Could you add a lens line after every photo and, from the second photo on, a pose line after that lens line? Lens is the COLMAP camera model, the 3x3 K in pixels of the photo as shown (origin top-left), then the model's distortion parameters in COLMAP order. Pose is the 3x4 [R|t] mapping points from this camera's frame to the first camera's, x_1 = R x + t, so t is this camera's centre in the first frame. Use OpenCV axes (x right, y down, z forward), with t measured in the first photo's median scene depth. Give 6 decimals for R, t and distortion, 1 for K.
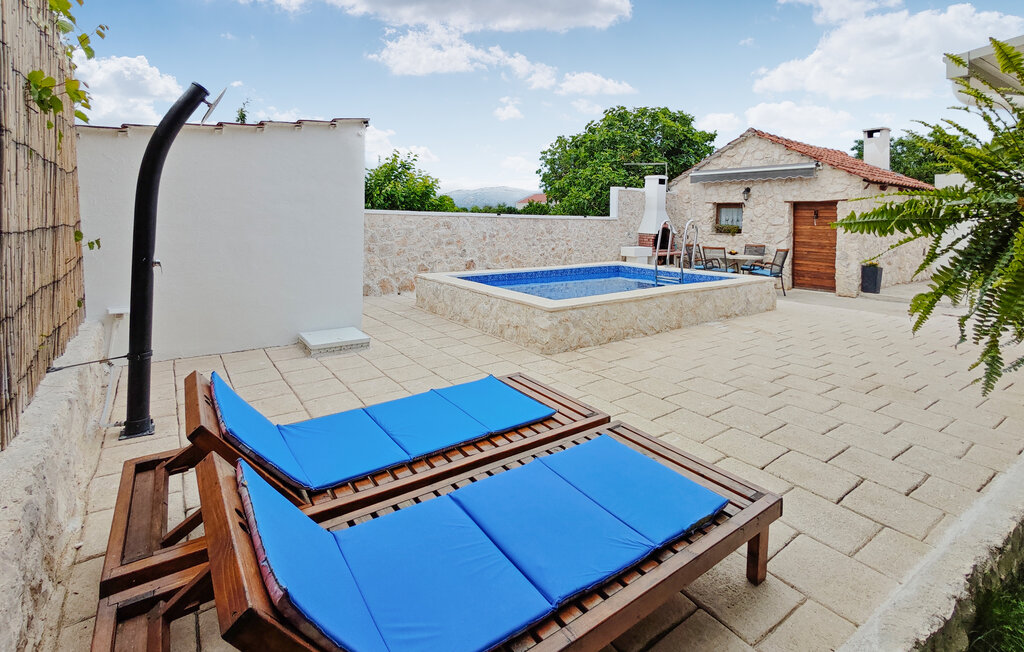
lens RADIAL K [[456.4, 0, 512.0], [0, 456.4, 326.0], [0, 0, 1]] dist [-0.000898, -0.000040]
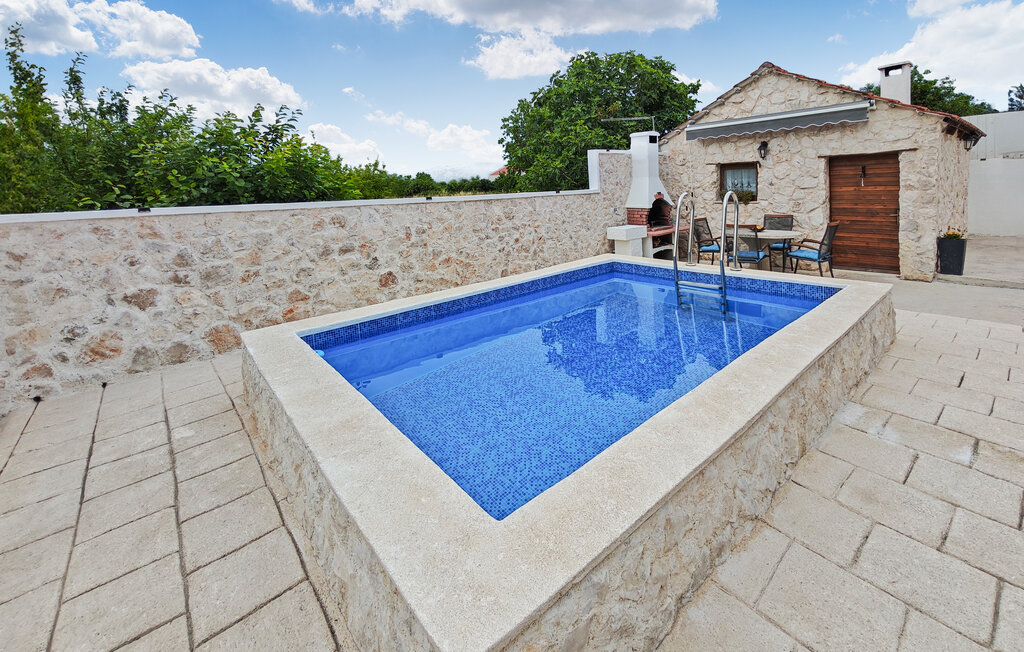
lens RADIAL K [[399.1, 0, 516.7], [0, 399.1, 281.3], [0, 0, 1]] dist [0.001403, 0.000058]
pose [[0.996149, -0.069227, 0.053799, 0.046519], [0.069366, 0.997591, -0.000725, -0.093585], [-0.053620, 0.004454, 0.998552, 0.339643]]
